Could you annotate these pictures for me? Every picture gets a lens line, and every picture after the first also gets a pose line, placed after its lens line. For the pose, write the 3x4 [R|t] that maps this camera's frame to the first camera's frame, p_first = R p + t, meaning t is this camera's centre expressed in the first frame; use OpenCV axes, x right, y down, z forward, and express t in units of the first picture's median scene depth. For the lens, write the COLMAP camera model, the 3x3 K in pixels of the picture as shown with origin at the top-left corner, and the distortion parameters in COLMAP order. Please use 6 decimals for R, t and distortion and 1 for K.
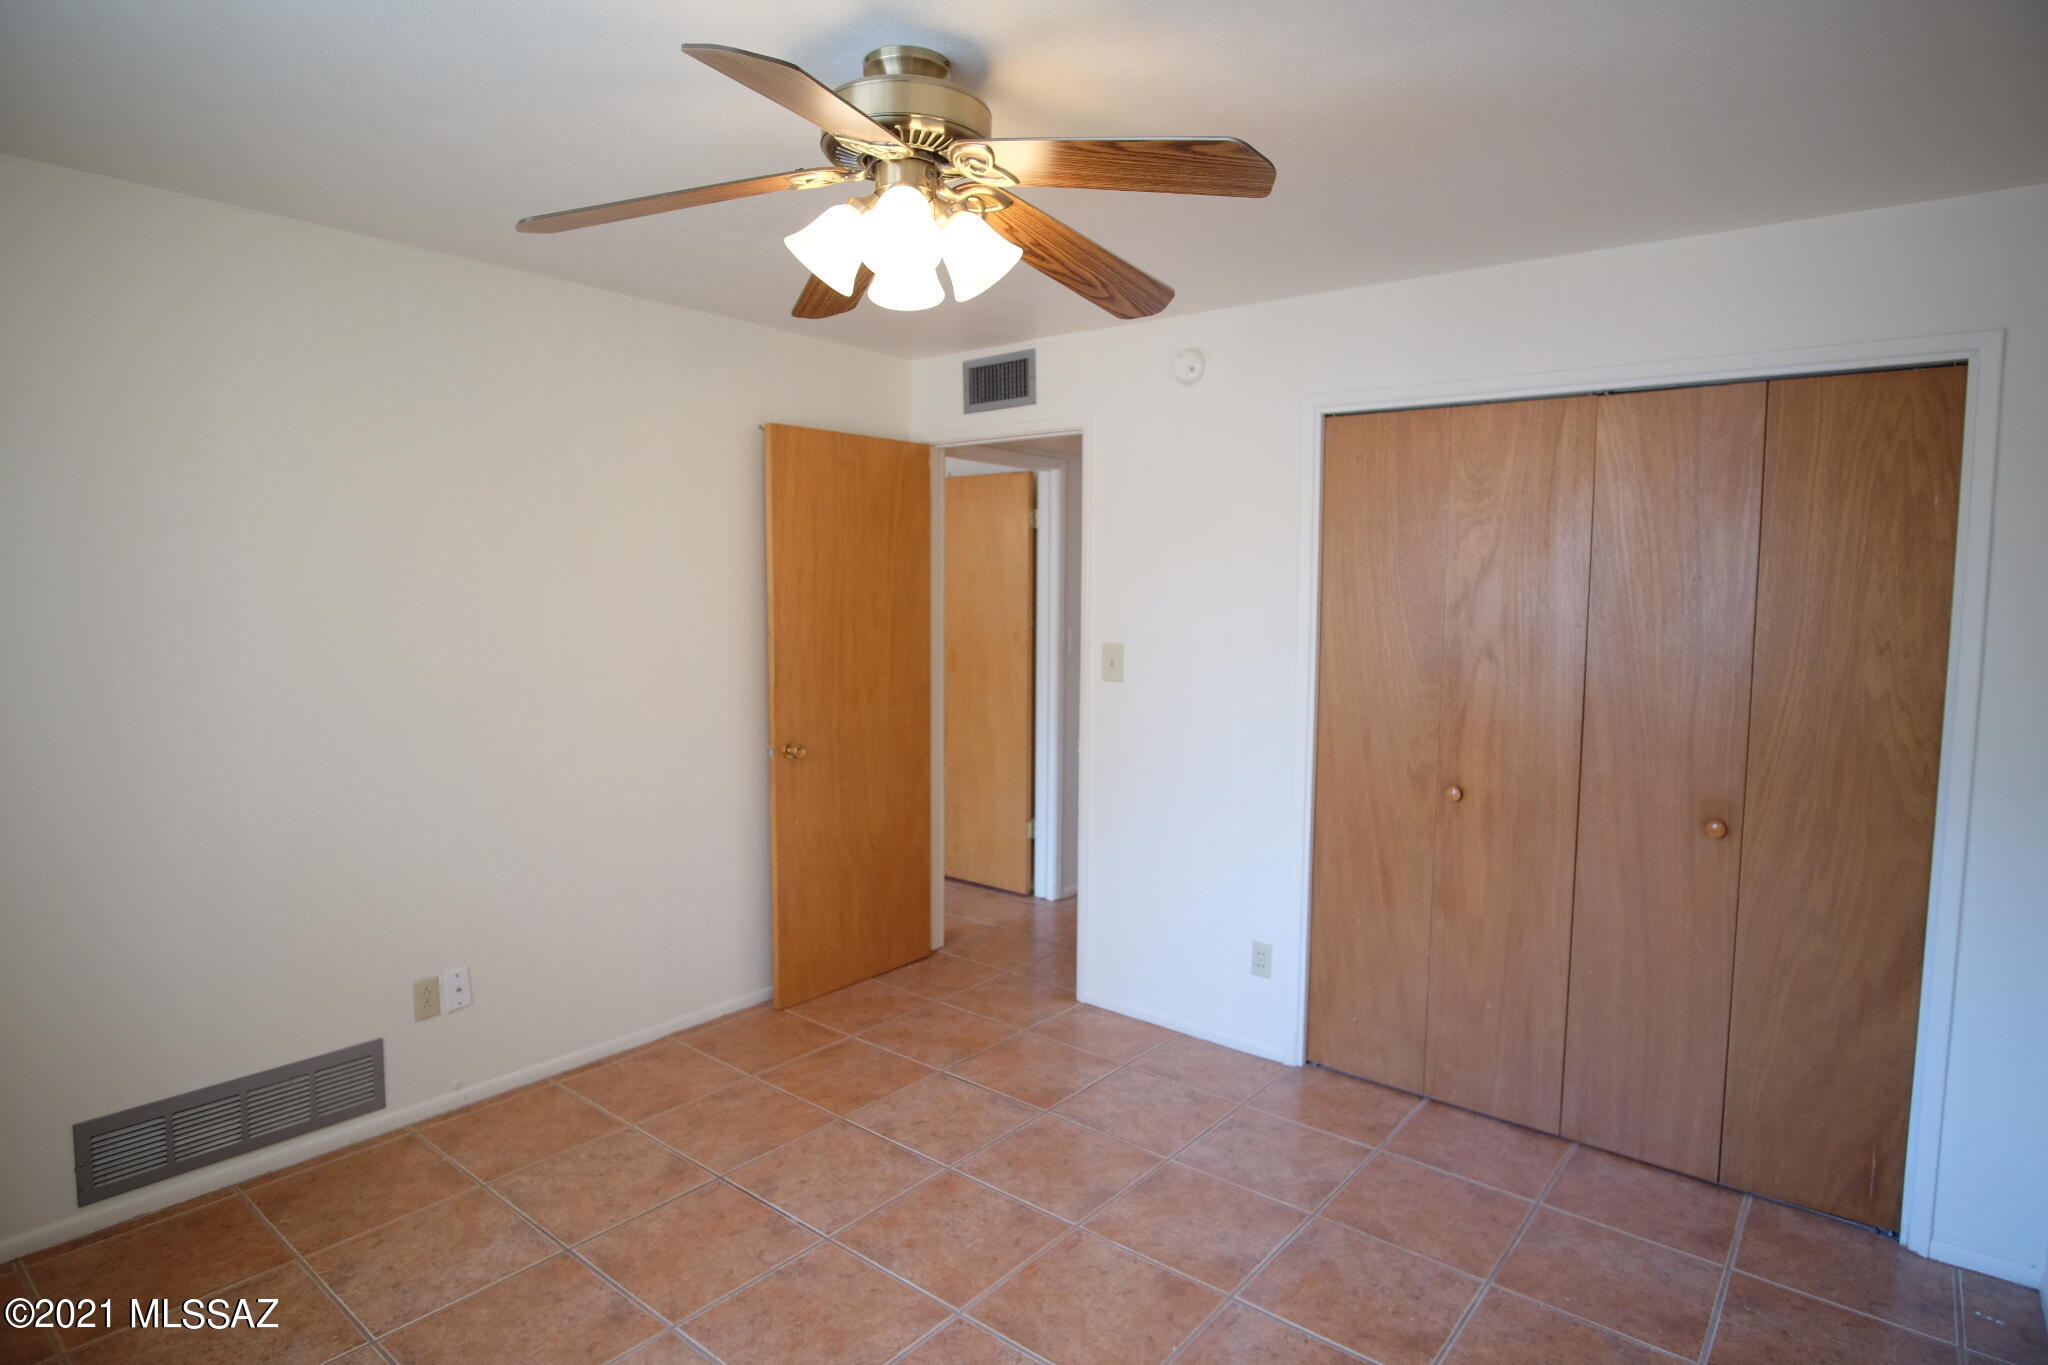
lens RADIAL K [[1151.1, 0, 1029.1], [0, 1151.1, 677.7], [0, 0, 1]] dist [-0.032055, 0.015850]
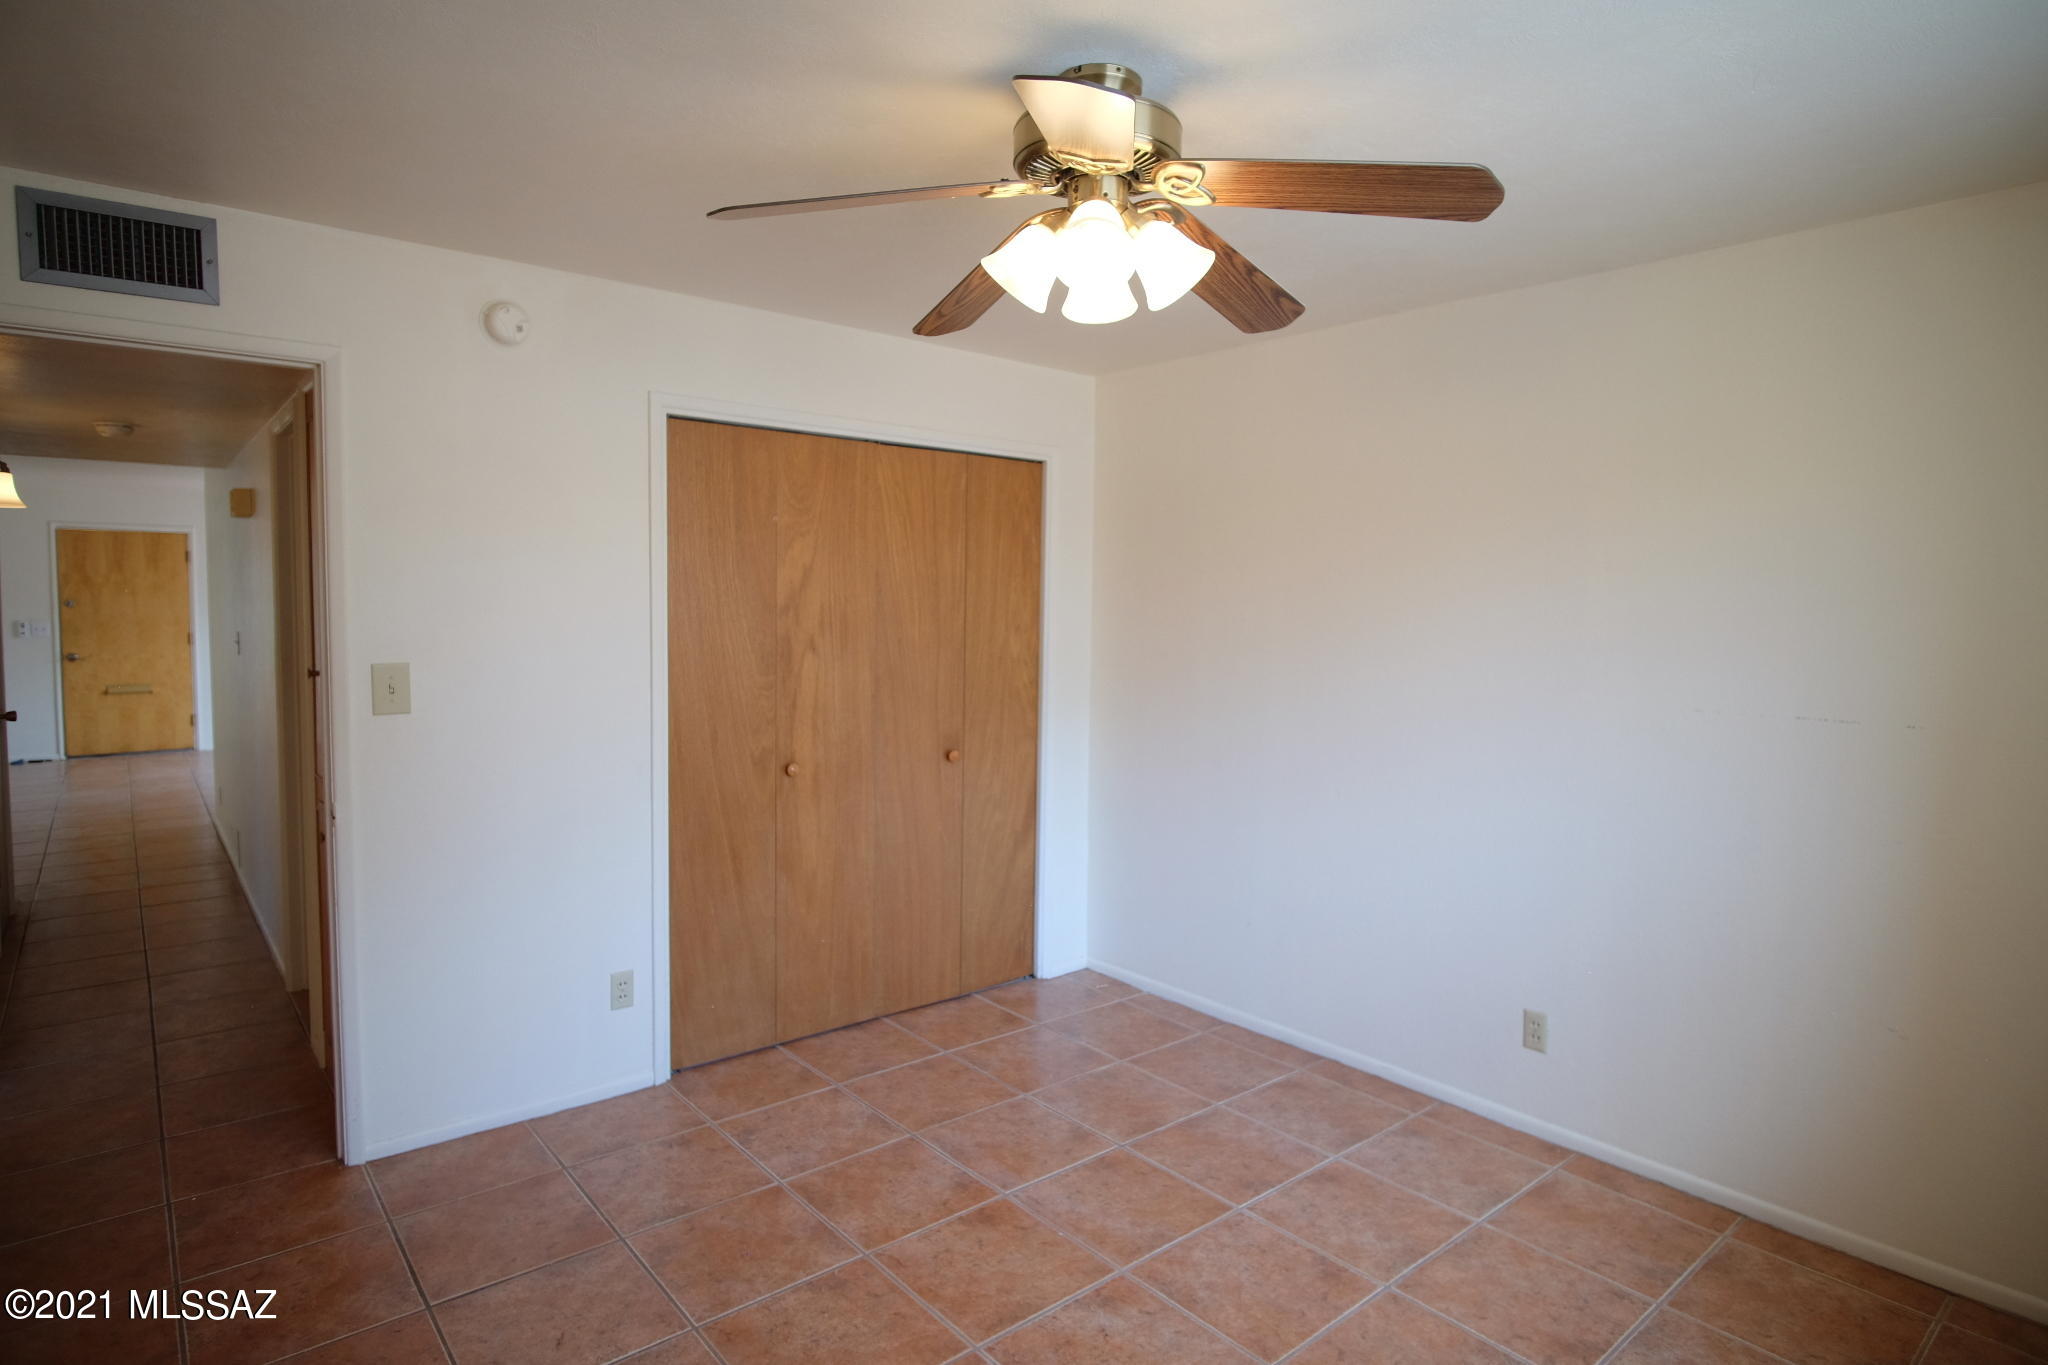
lens RADIAL K [[1151.1, 0, 1029.1], [0, 1151.1, 677.7], [0, 0, 1]] dist [-0.032055, 0.015850]
pose [[0.151389, -0.076178, 0.985535, -0.734647], [0.068063, 0.995463, 0.066490, -0.051836], [-0.986128, 0.057013, 0.155887, 0.591533]]
